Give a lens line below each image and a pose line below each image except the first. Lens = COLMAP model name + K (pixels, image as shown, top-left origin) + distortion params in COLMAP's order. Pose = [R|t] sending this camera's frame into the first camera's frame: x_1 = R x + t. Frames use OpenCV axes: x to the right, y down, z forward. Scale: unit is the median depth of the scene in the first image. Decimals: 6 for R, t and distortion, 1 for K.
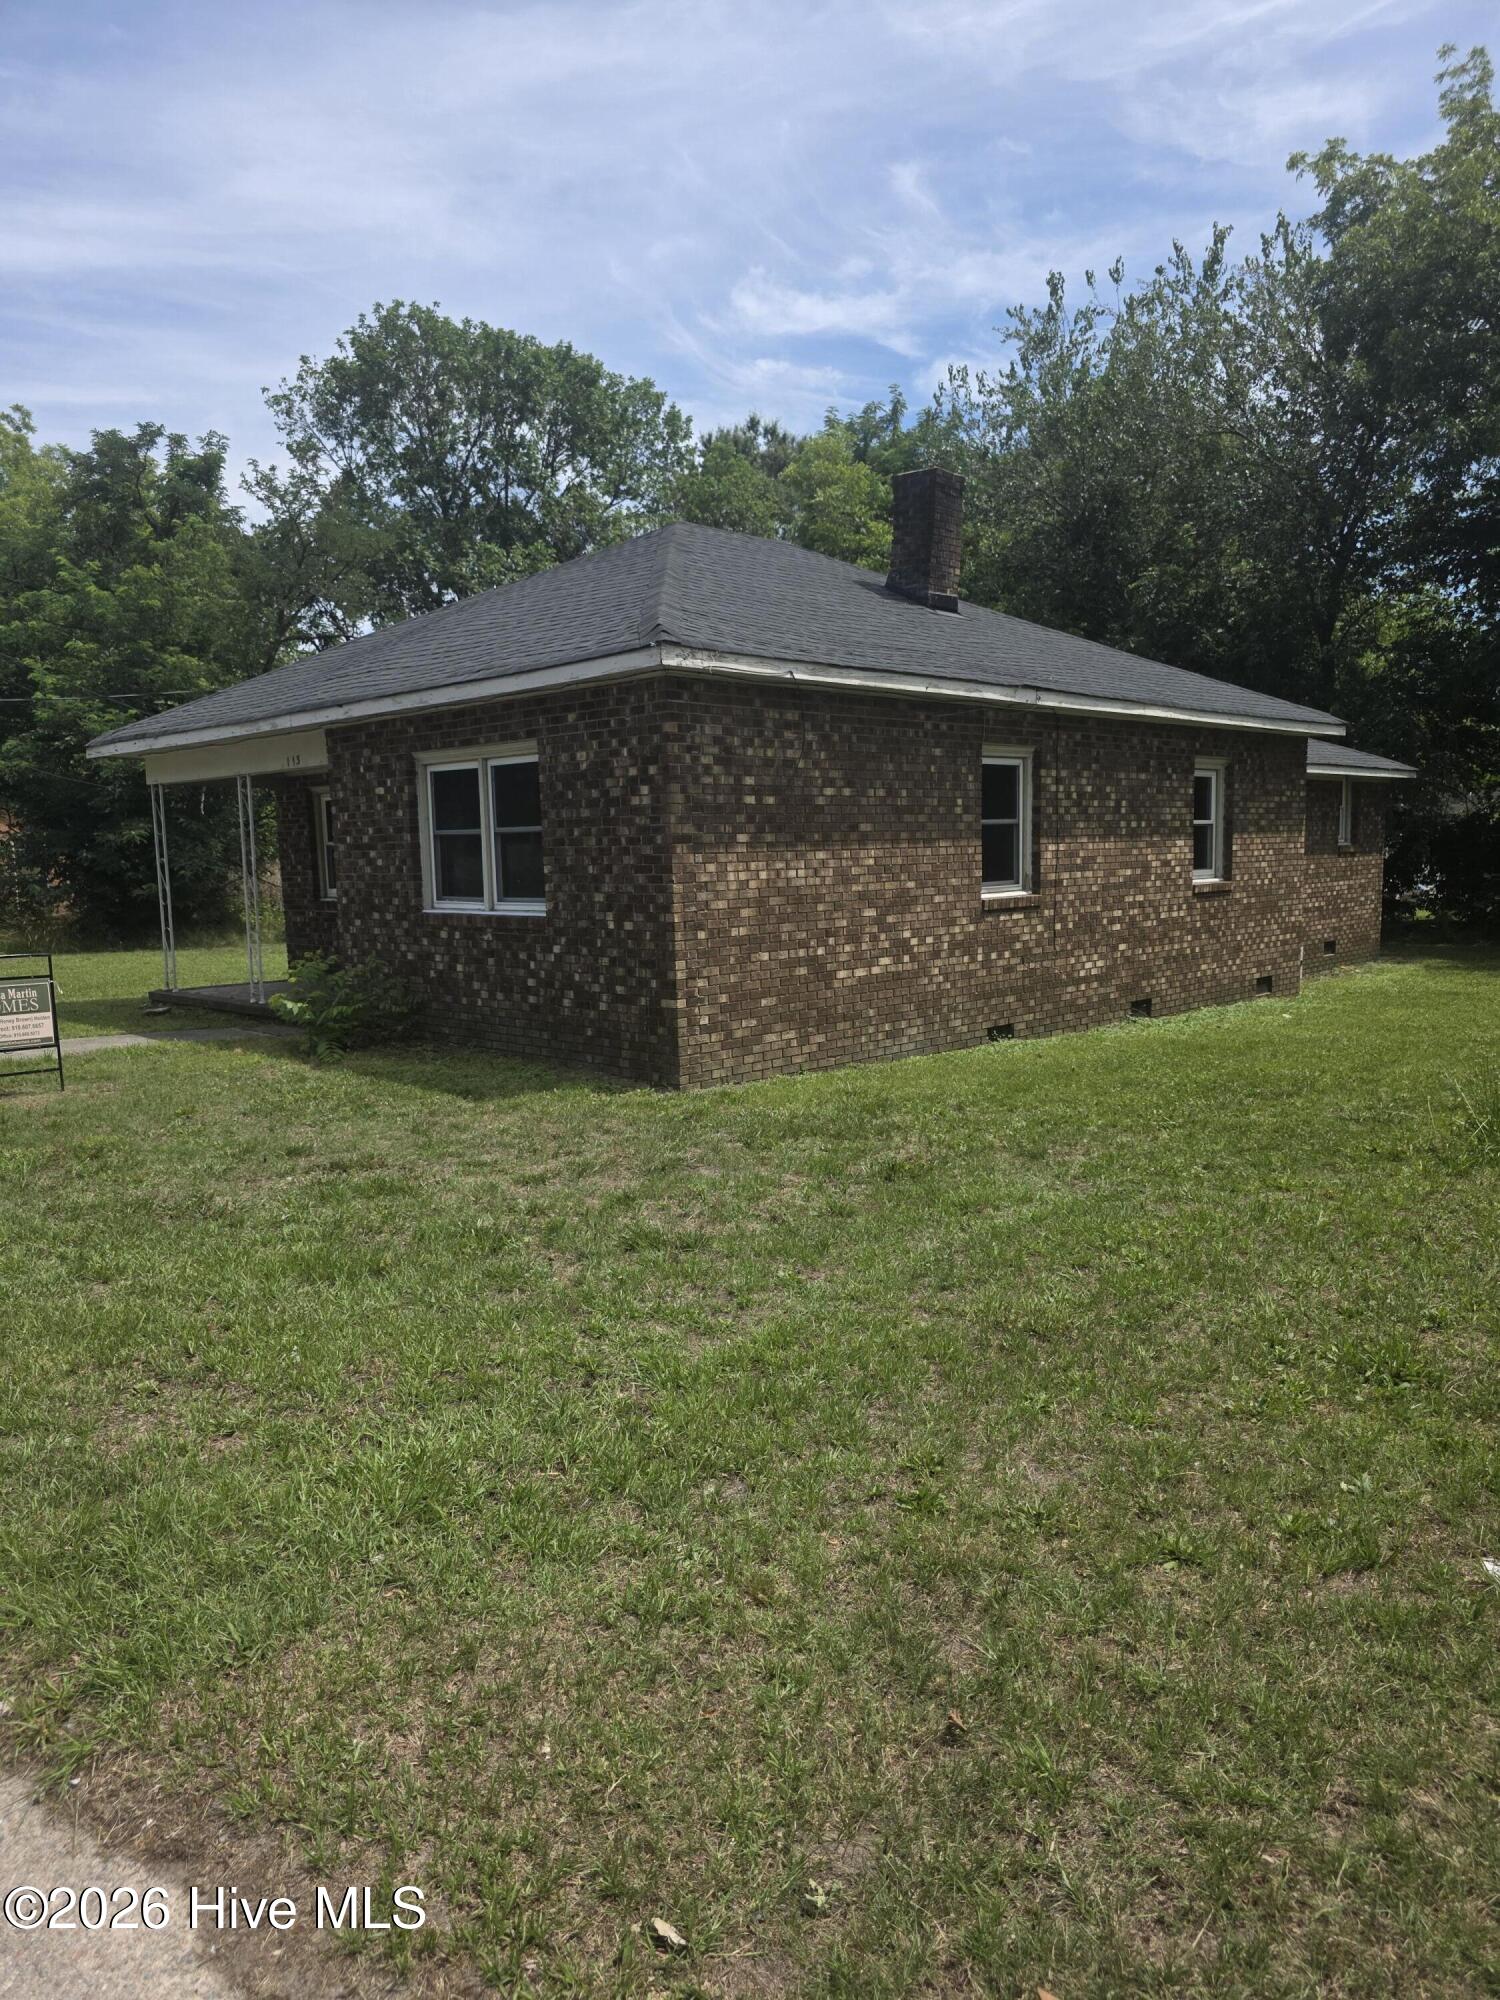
lens RADIAL K [[1315.4, 0, 753.2], [0, 1315.4, 1039.6], [0, 0, 1]] dist [0.006312, -0.001918]
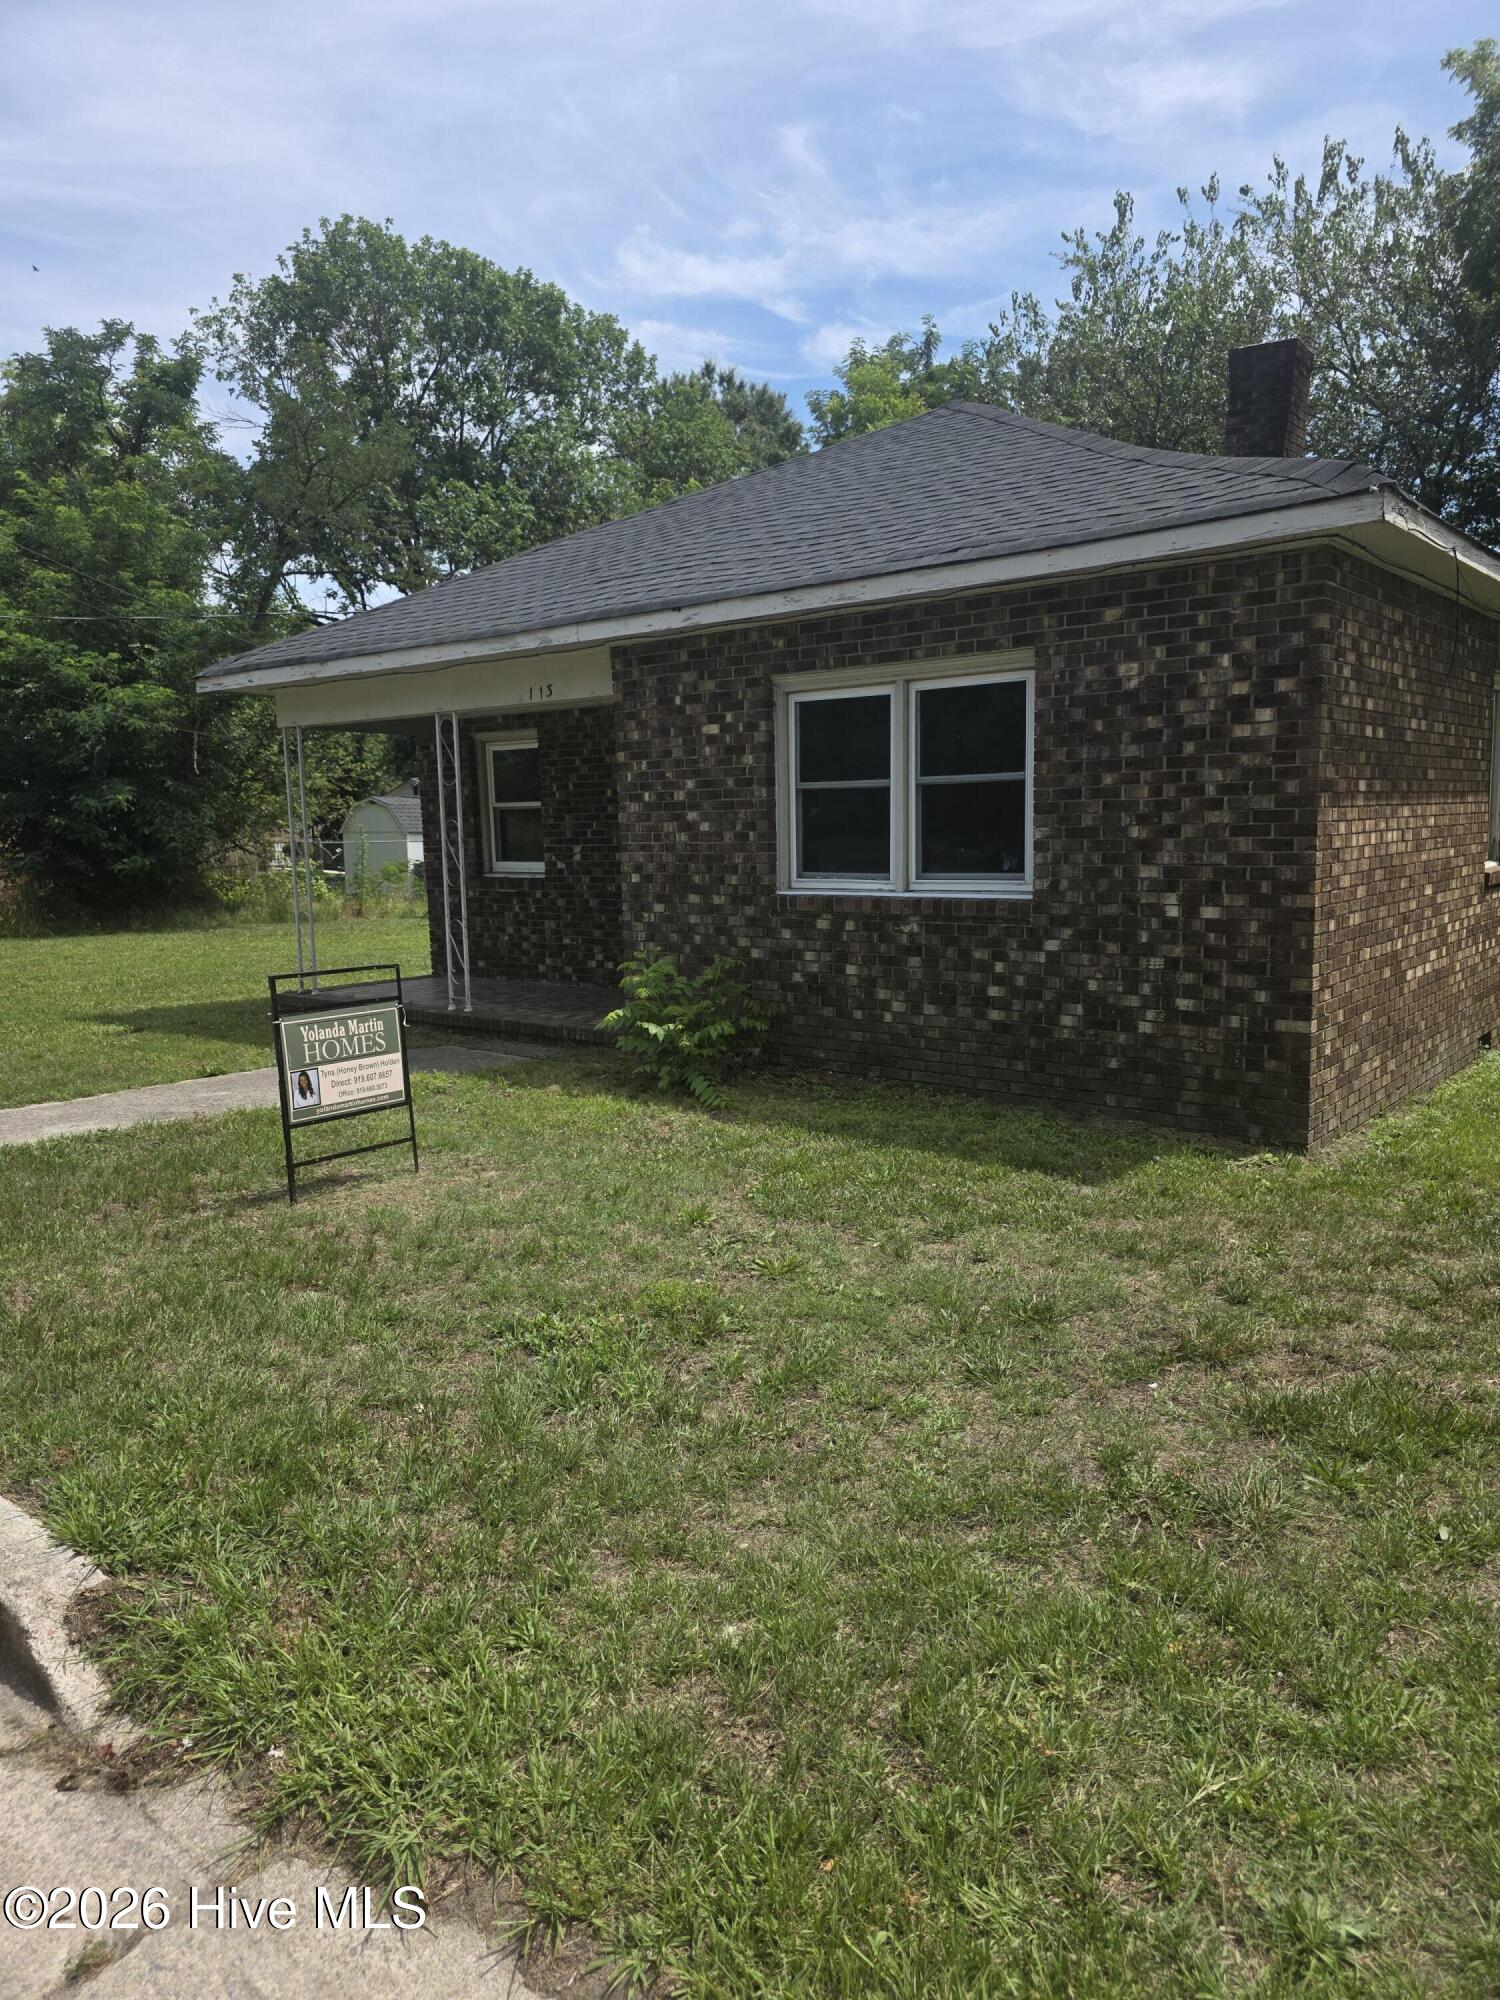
lens RADIAL K [[1330.3, 0, 750.0], [0, 1330.3, 1000.0], [0, 0, 1]] dist [0.061861, -0.061013]
pose [[0.996866, -0.011889, 0.078209, -0.307572], [0.012757, 0.999862, -0.010611, -0.028142], [-0.078072, 0.011576, 0.996881, 0.246005]]
